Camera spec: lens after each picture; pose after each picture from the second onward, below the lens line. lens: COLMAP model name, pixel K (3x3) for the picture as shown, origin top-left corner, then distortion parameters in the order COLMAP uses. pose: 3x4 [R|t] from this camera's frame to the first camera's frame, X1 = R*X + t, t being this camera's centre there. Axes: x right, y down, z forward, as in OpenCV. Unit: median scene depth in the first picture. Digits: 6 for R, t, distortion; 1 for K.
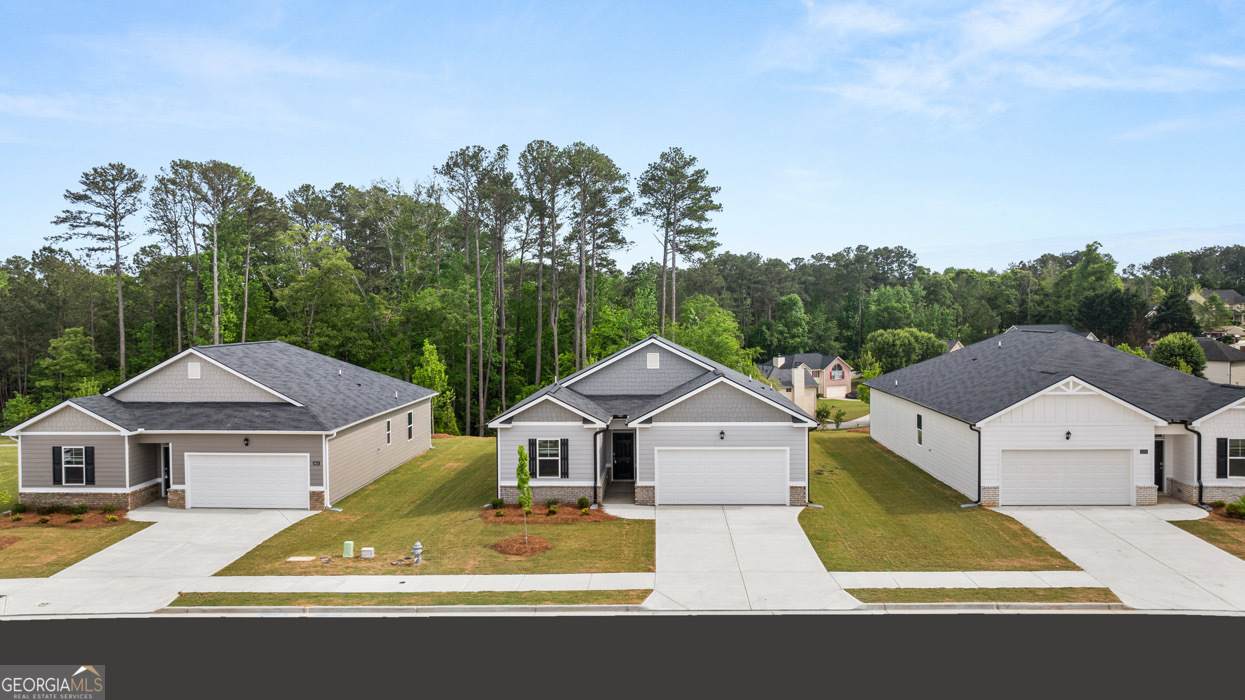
lens RADIAL K [[887.8, 0, 626.6], [0, 887.8, 323.2], [0, 0, 1]] dist [-0.022906, 0.003857]
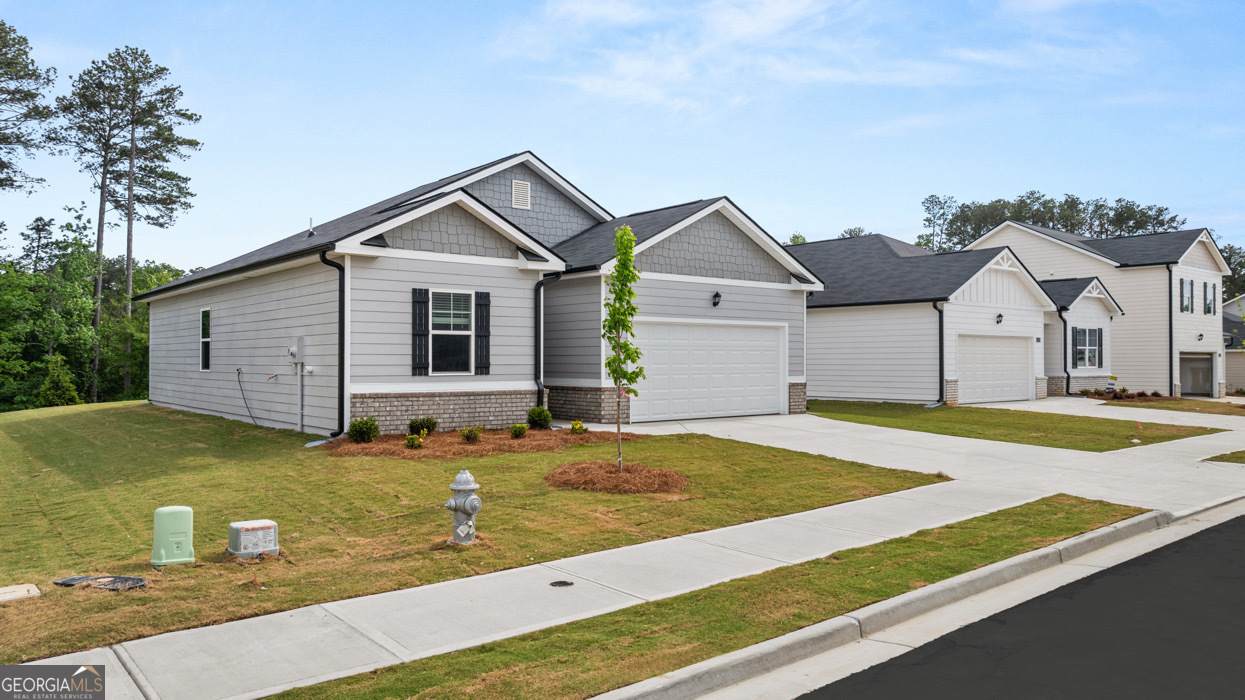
lens RADIAL K [[878.9, 0, 622.5], [0, 878.9, 350.0], [0, 0, 1]] dist [-0.006941, 0.001765]
pose [[0.738148, 0.016182, 0.674445, -0.332038], [0.005445, 0.999537, -0.029940, 0.175474], [-0.674617, 0.025772, 0.737718, 0.600997]]
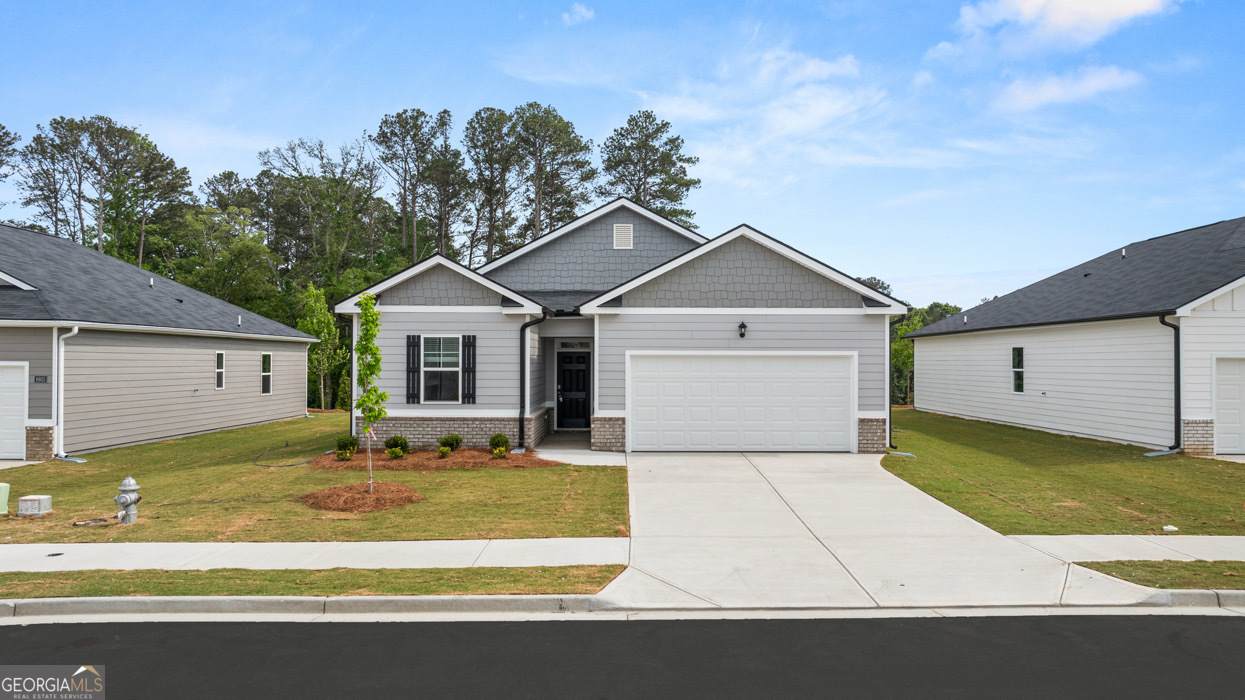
lens RADIAL K [[874.4, 0, 624.4], [0, 874.4, 349.9], [0, 0, 1]] dist [-0.028916, 0.009903]
pose [[0.999163, 0.011786, 0.039179, 0.008377], [-0.010665, 0.999531, -0.028693, 0.154592], [-0.039499, 0.028252, 0.998820, 0.428916]]
